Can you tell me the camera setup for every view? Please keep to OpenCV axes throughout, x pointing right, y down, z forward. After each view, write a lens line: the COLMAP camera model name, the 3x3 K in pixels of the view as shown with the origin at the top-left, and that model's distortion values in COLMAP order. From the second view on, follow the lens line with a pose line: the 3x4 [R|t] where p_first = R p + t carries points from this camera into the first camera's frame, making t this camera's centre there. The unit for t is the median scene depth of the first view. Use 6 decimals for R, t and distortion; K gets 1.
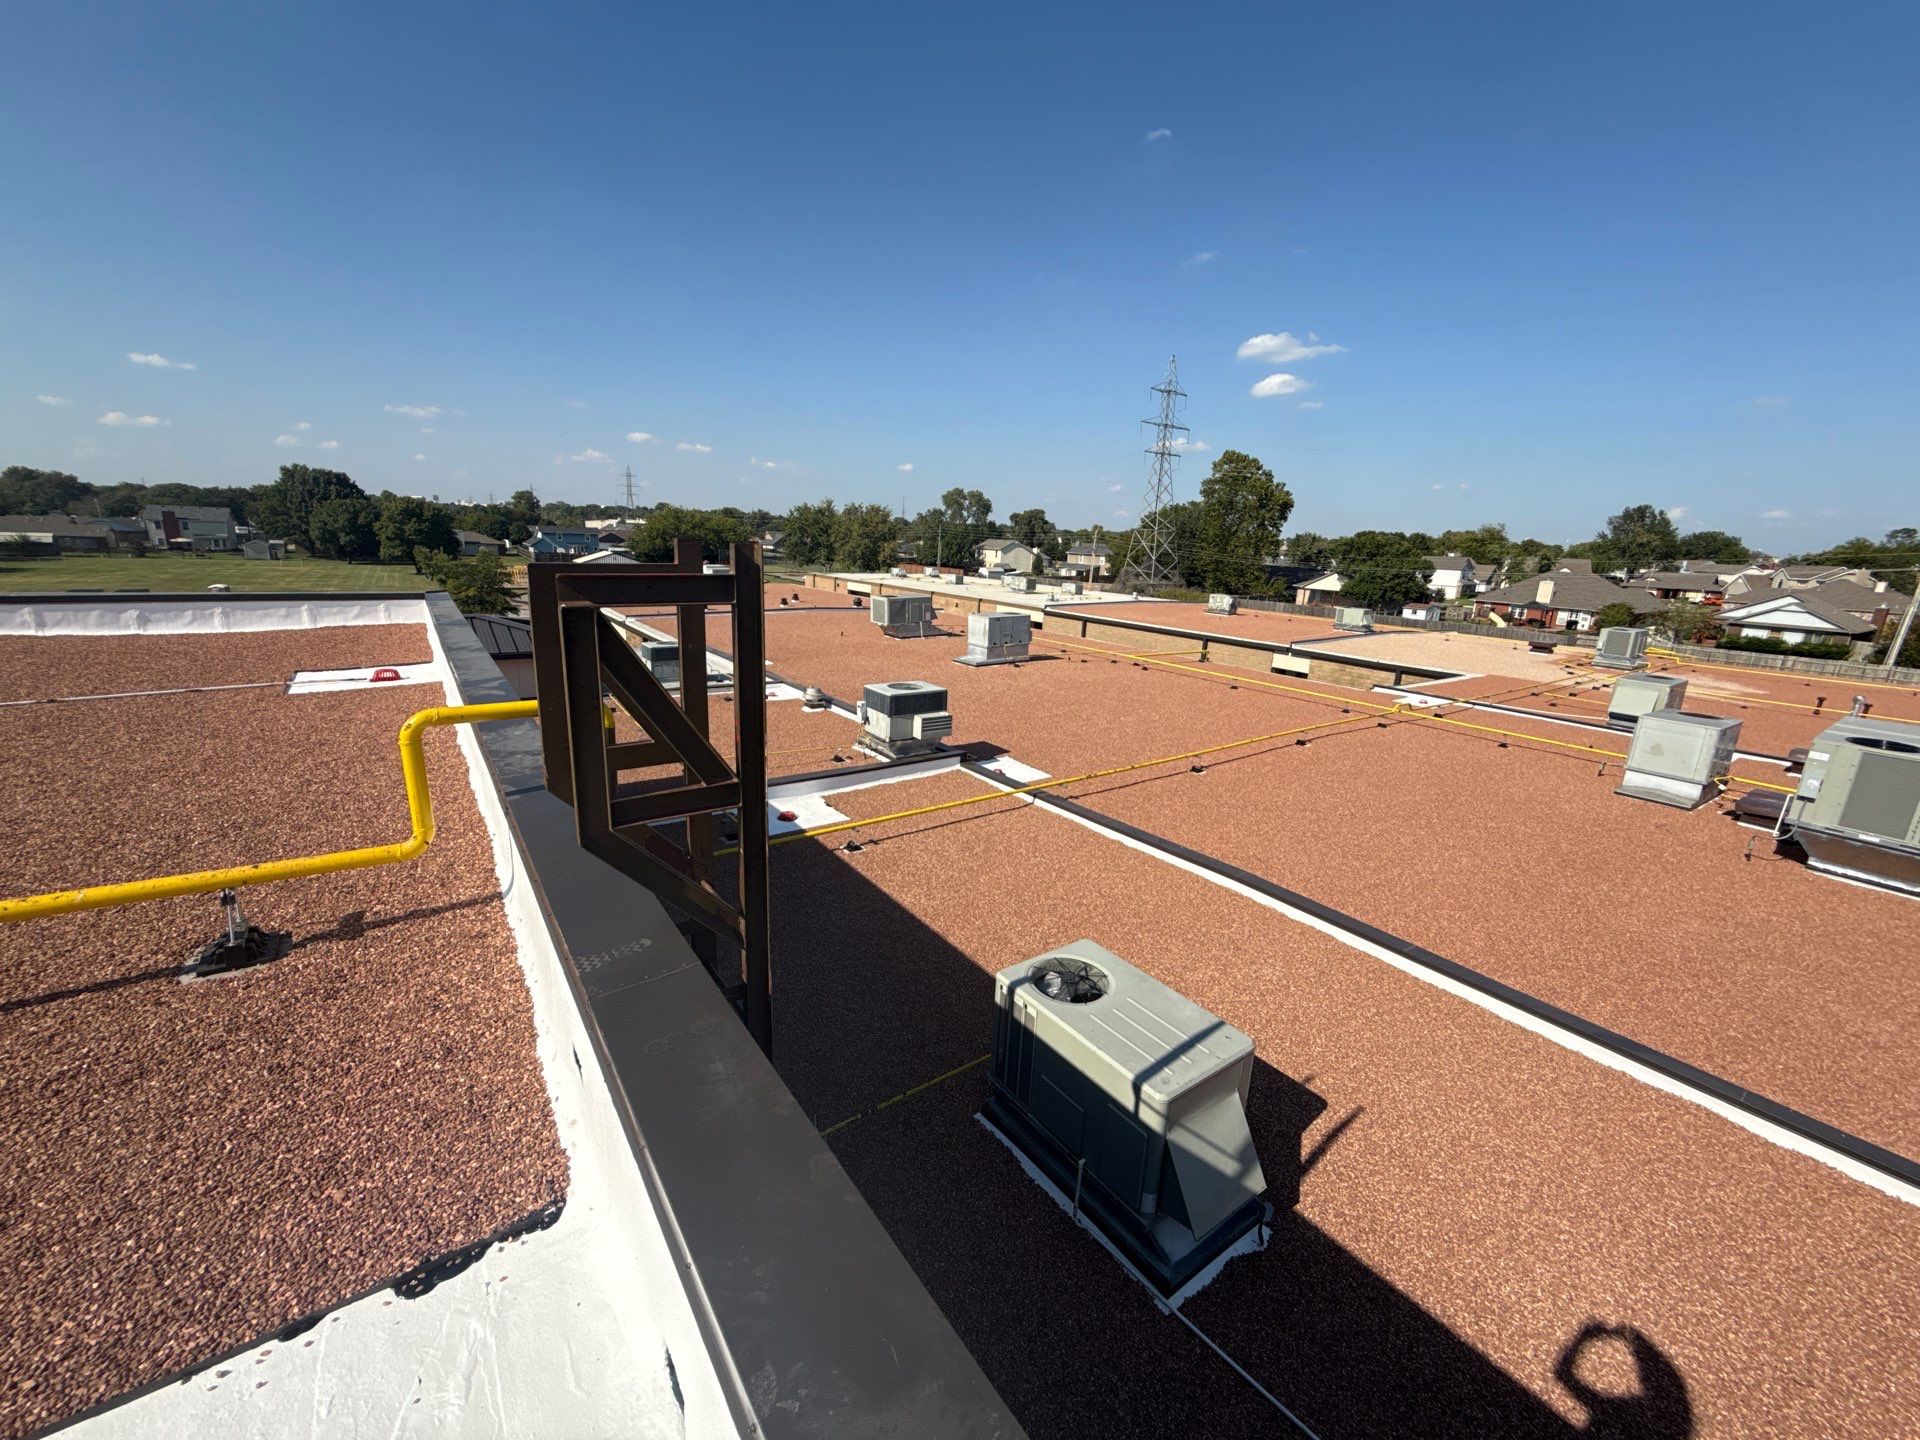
lens RADIAL K [[765.2, 0, 959.2], [0, 765.2, 720.5], [0, 0, 1]] dist [0.000084, 0.000196]
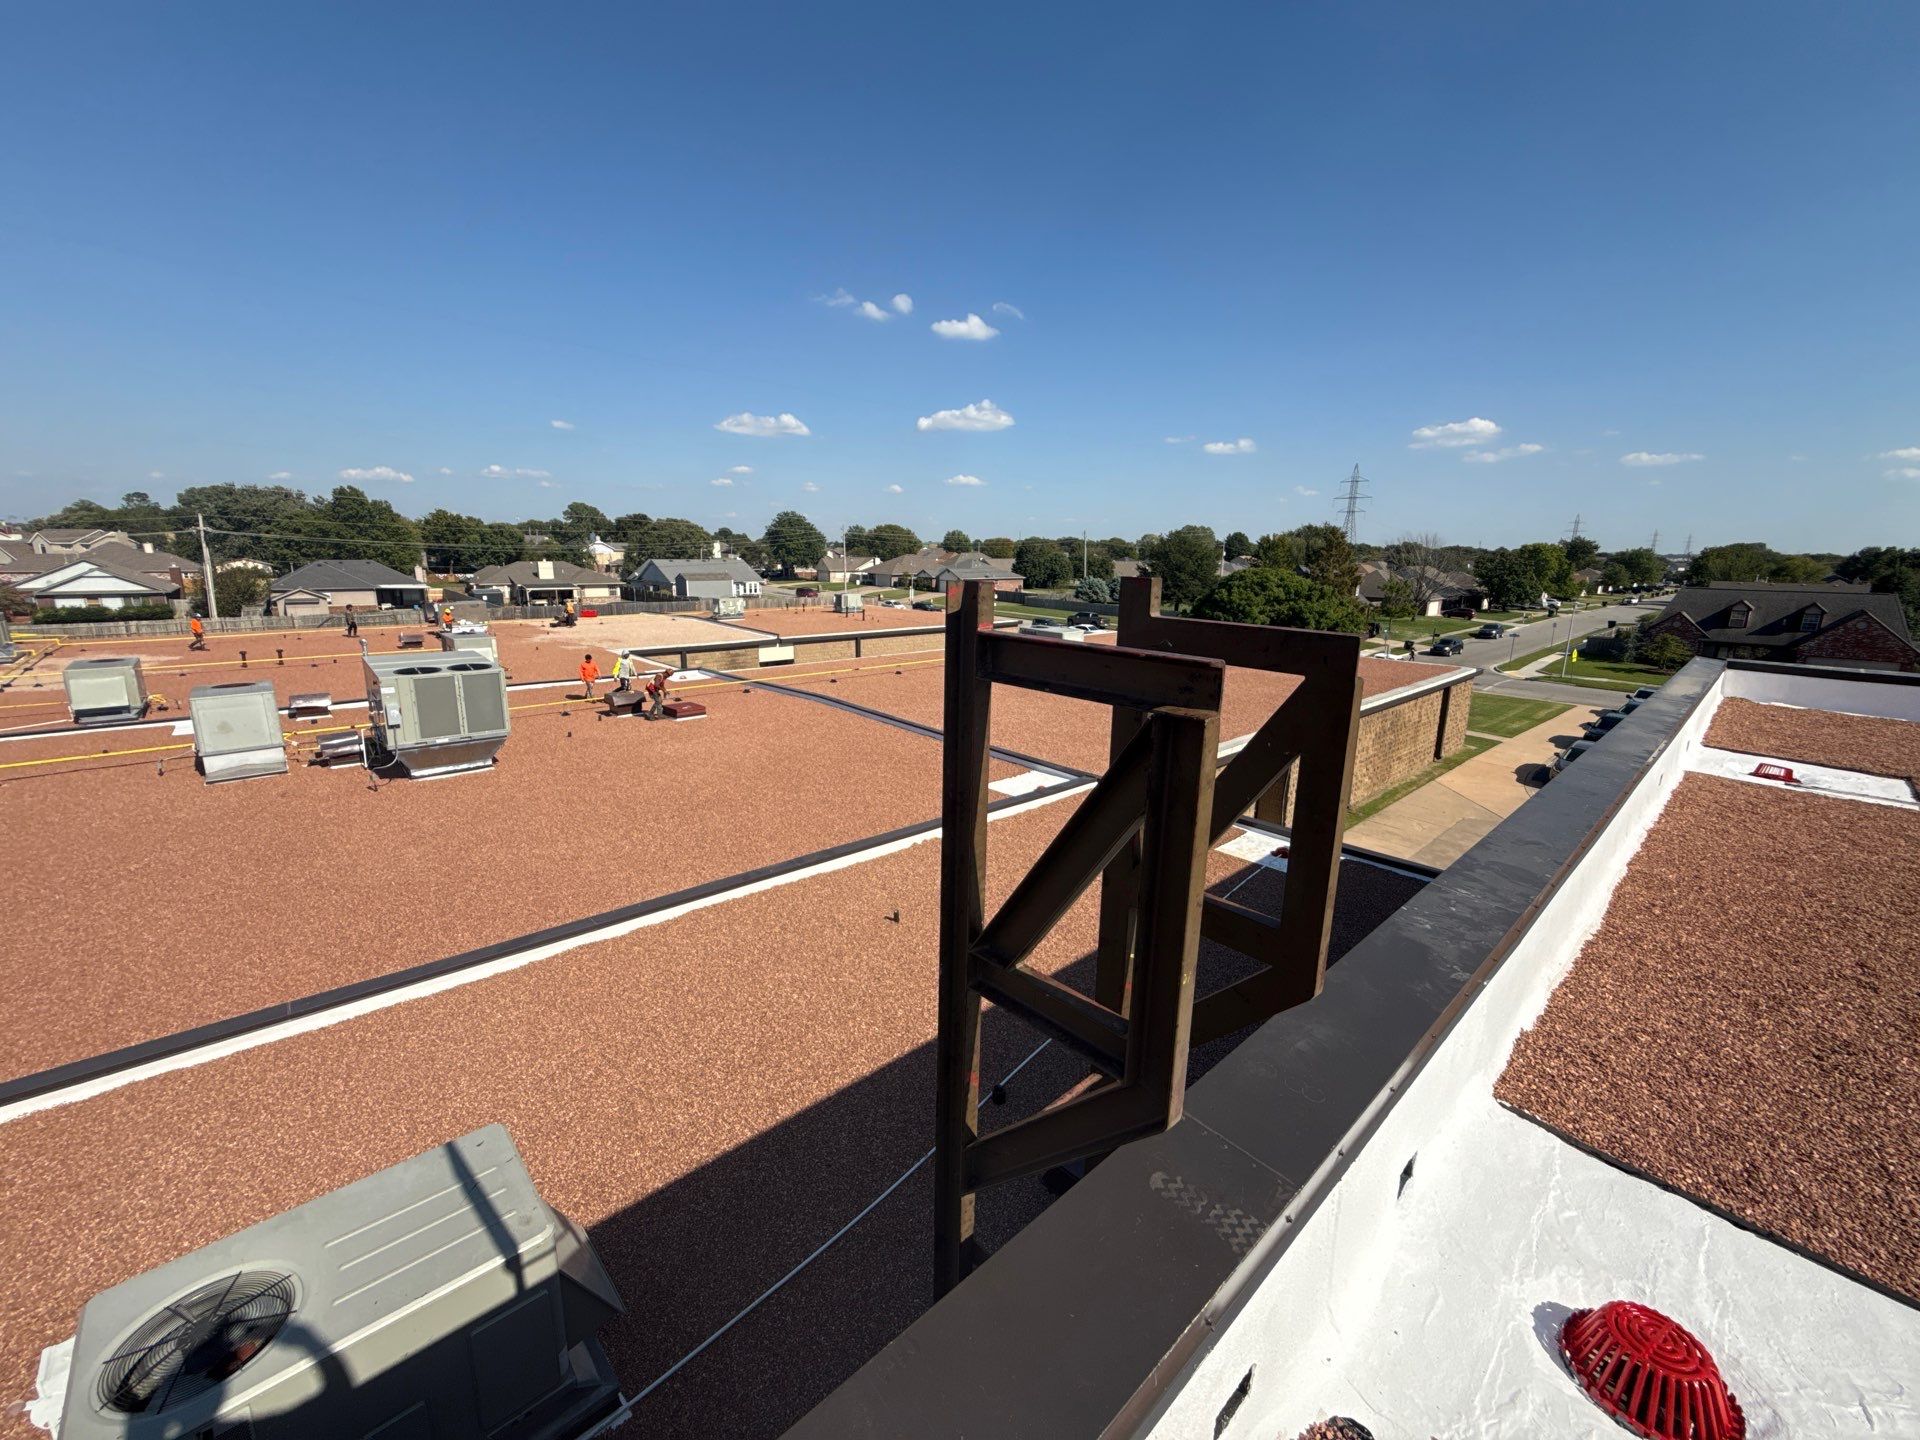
lens RADIAL K [[765.2, 0, 958.9], [0, 765.2, 724.2], [0, 0, 1]] dist [0.000084, 0.000196]
pose [[-0.121483, -0.265033, 0.956556, -0.069431], [0.215437, 0.933681, 0.286055, -0.023479], [-0.968932, 0.240828, -0.056328, 0.084121]]
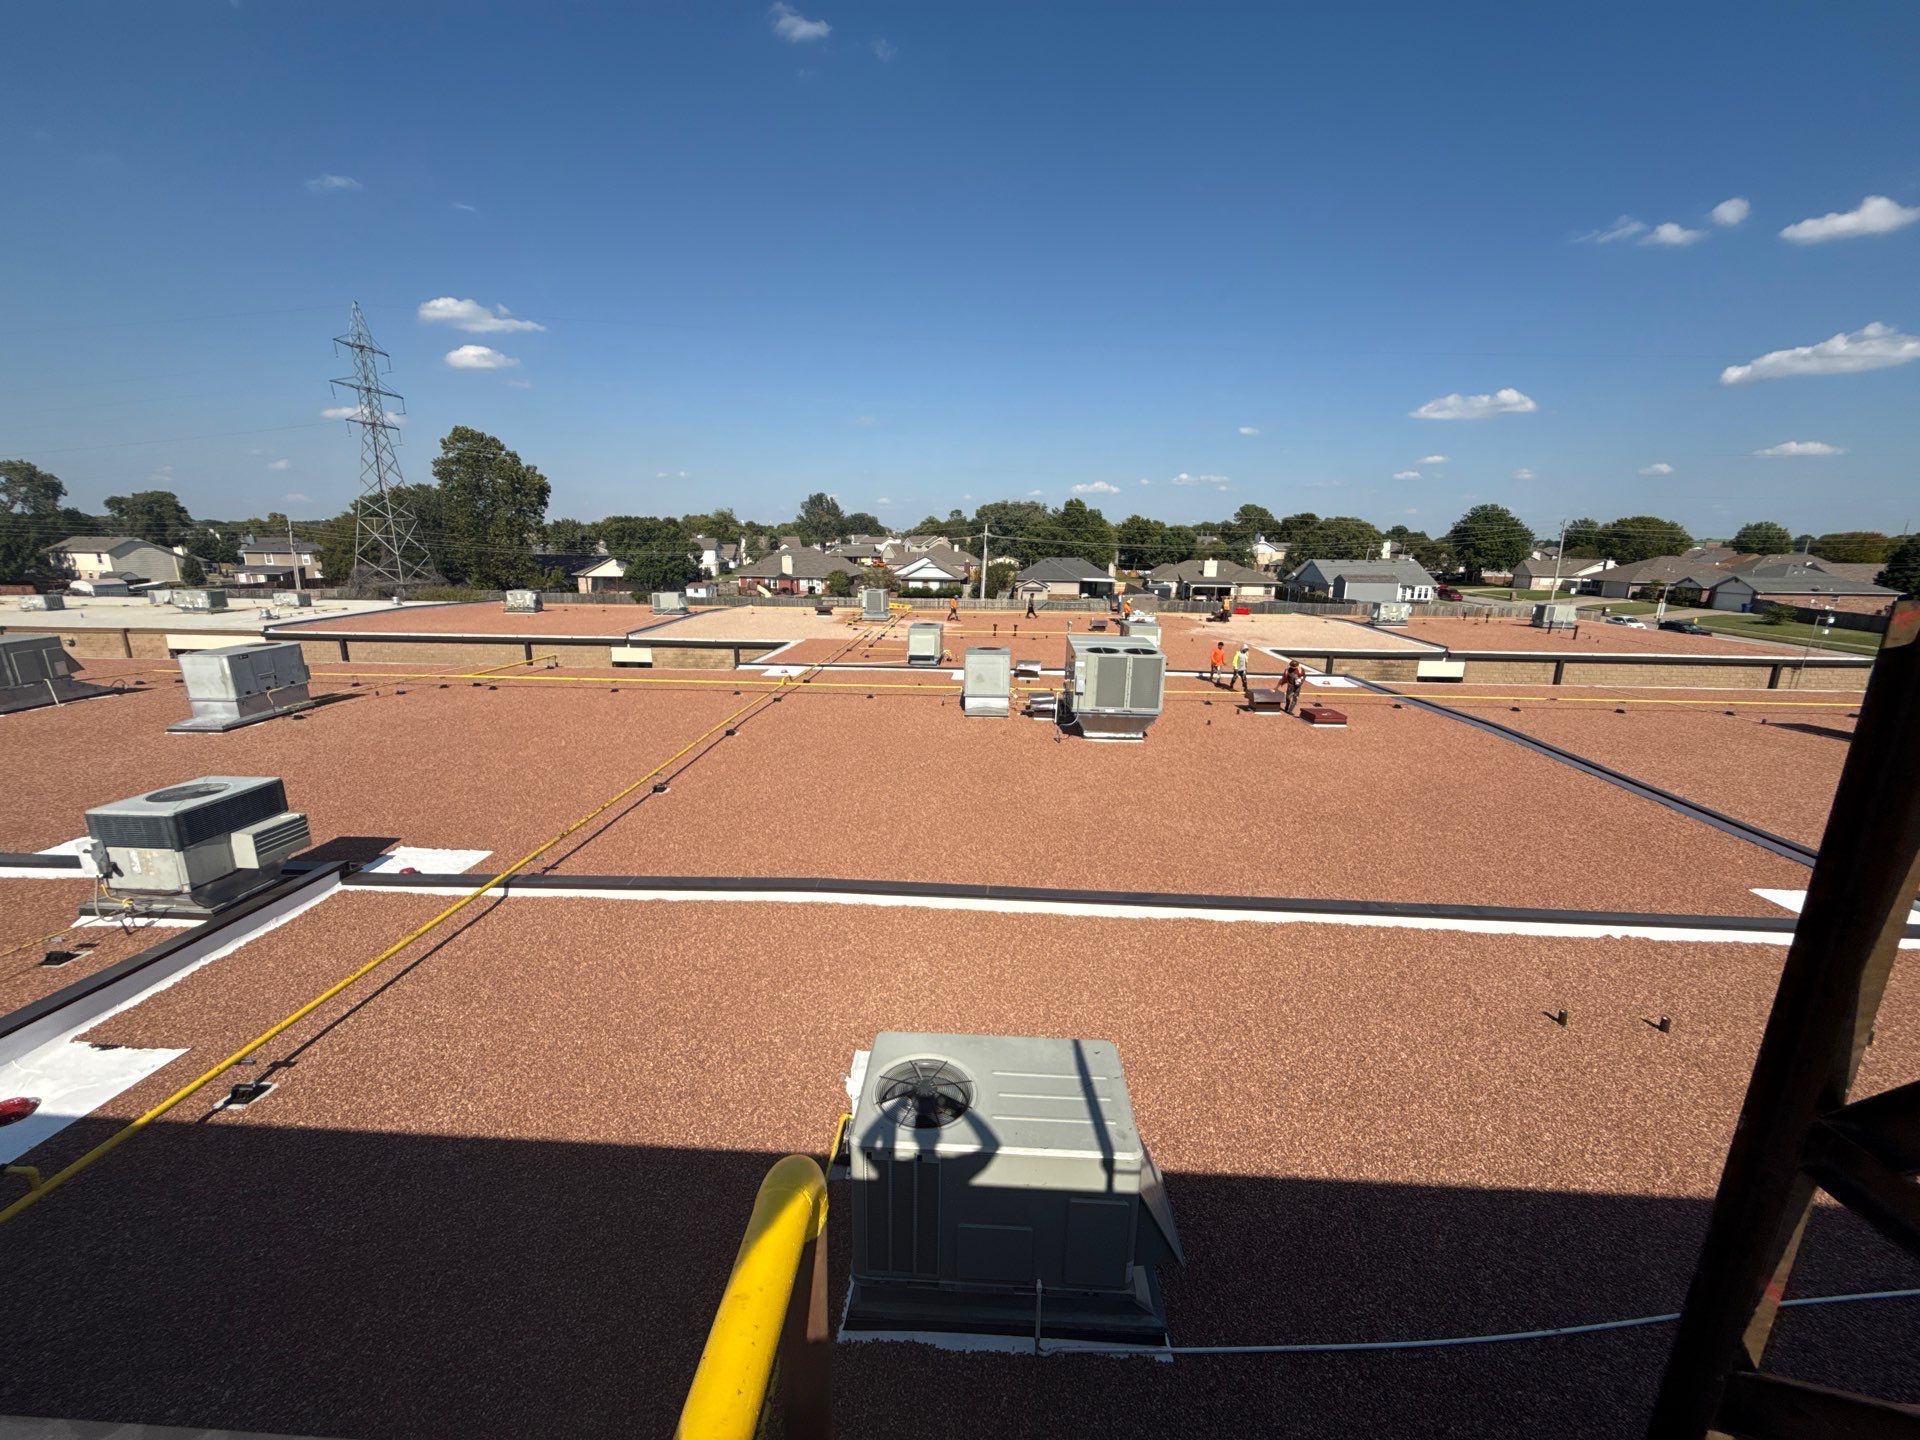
lens RADIAL K [[765.2, 0, 957.2], [0, 765.2, 722.3], [0, 0, 1]] dist [0.000084, 0.000196]
pose [[0.625839, -0.215826, 0.749496, -0.073258], [0.200751, 0.973150, 0.112599, -0.024954], [-0.753674, 0.079994, 0.652362, 0.089323]]
